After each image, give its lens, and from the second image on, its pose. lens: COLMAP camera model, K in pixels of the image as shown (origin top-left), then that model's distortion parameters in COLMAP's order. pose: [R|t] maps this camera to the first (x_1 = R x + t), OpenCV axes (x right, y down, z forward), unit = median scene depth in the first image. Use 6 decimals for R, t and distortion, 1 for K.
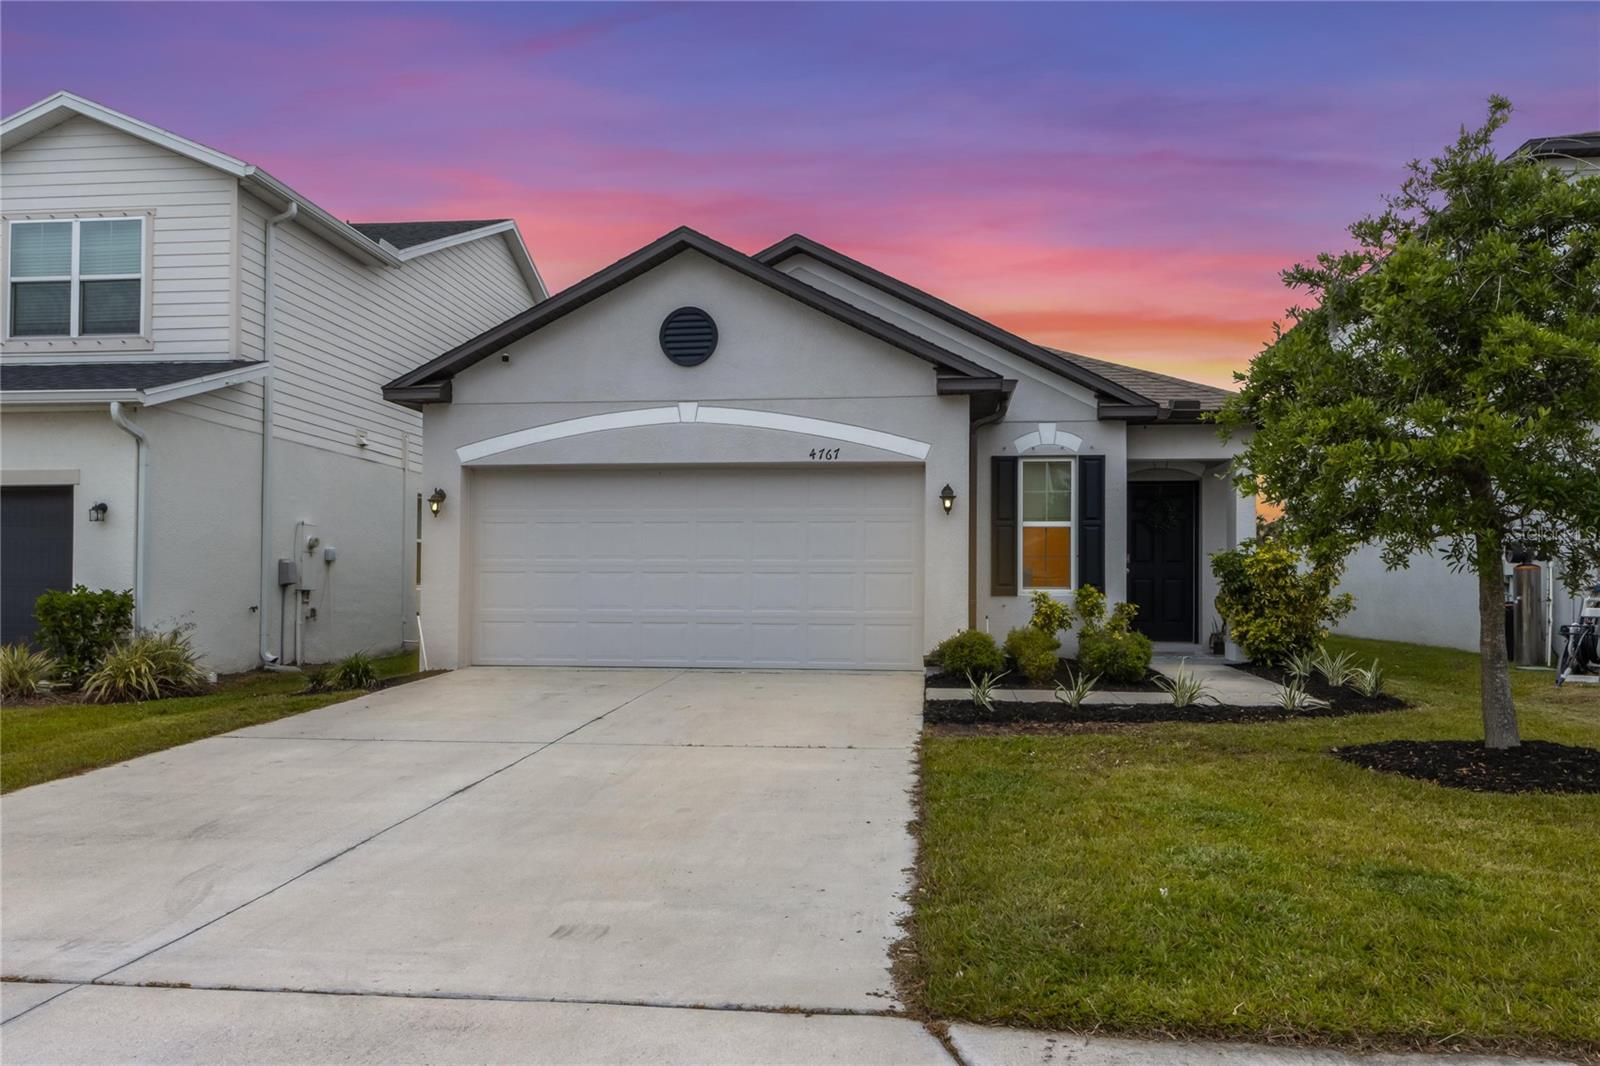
lens RADIAL K [[1144.0, 0, 798.6], [0, 1144.0, 568.5], [0, 0, 1]] dist [-0.000234, 0.005359]
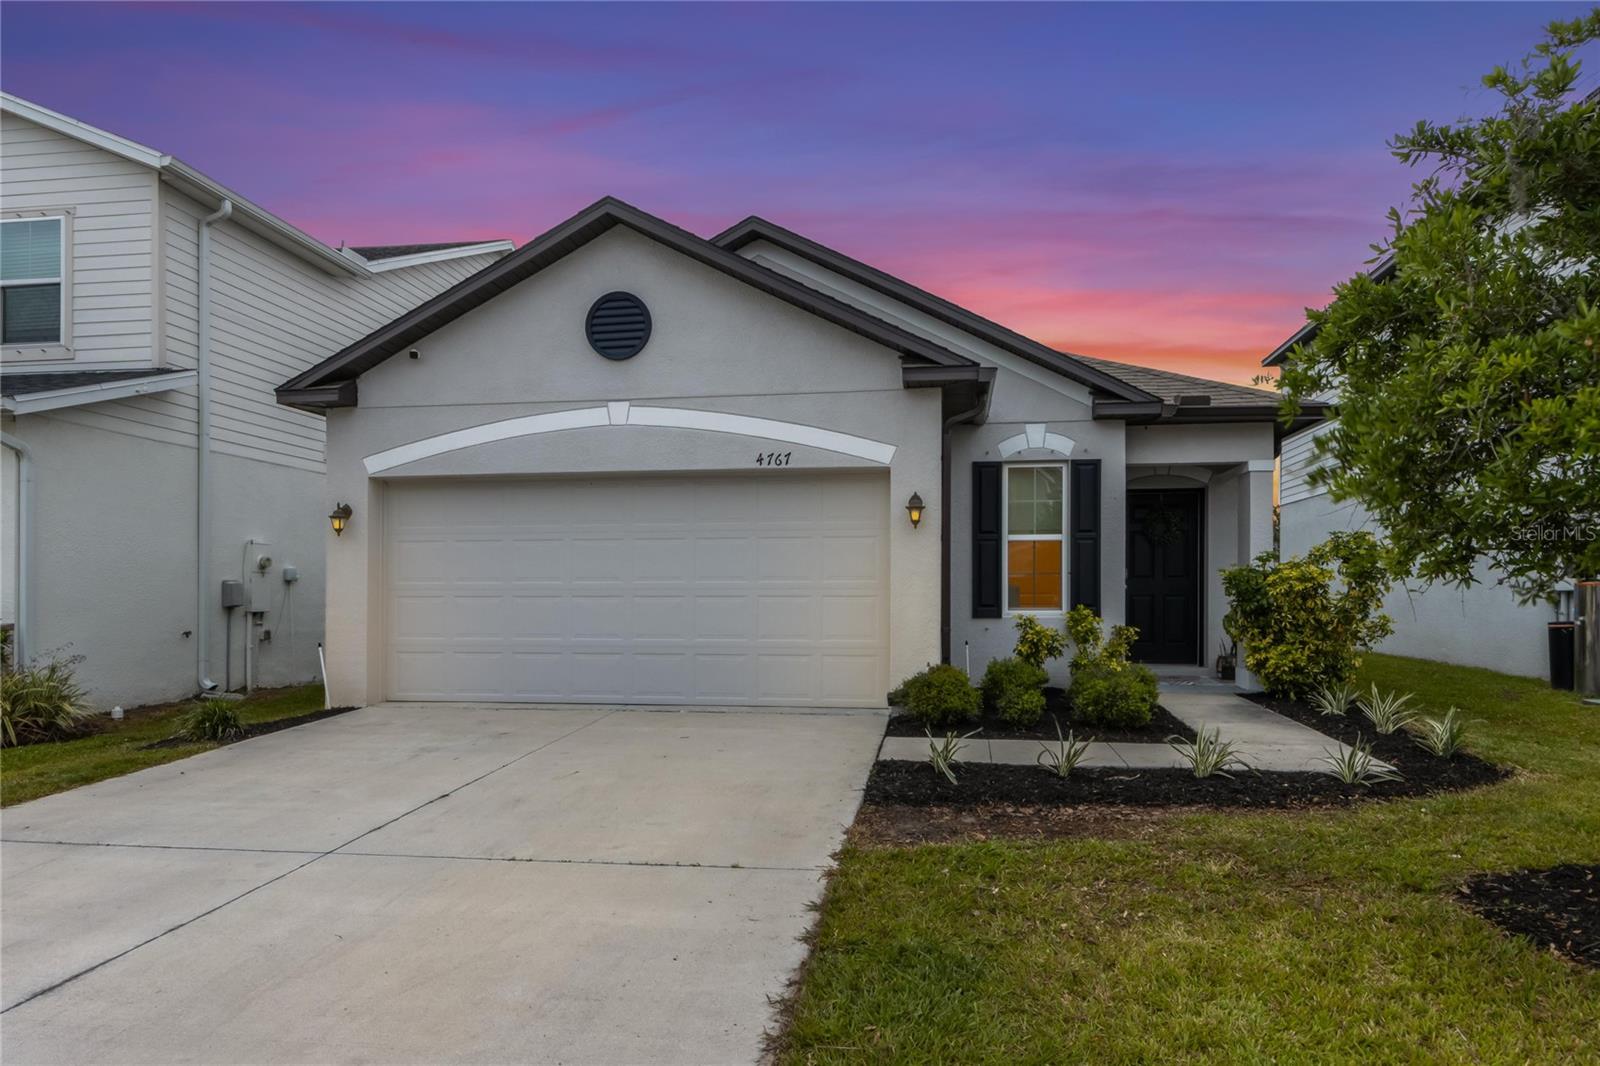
lens RADIAL K [[966.3, 0, 799.8], [0, 966.3, 597.7], [0, 0, 1]] dist [0.003166, -0.002072]
pose [[0.999306, -0.005857, -0.036781, 0.064699], [0.006824, 0.999632, 0.026236, -0.013568], [0.036614, -0.026469, 0.998979, 0.252735]]
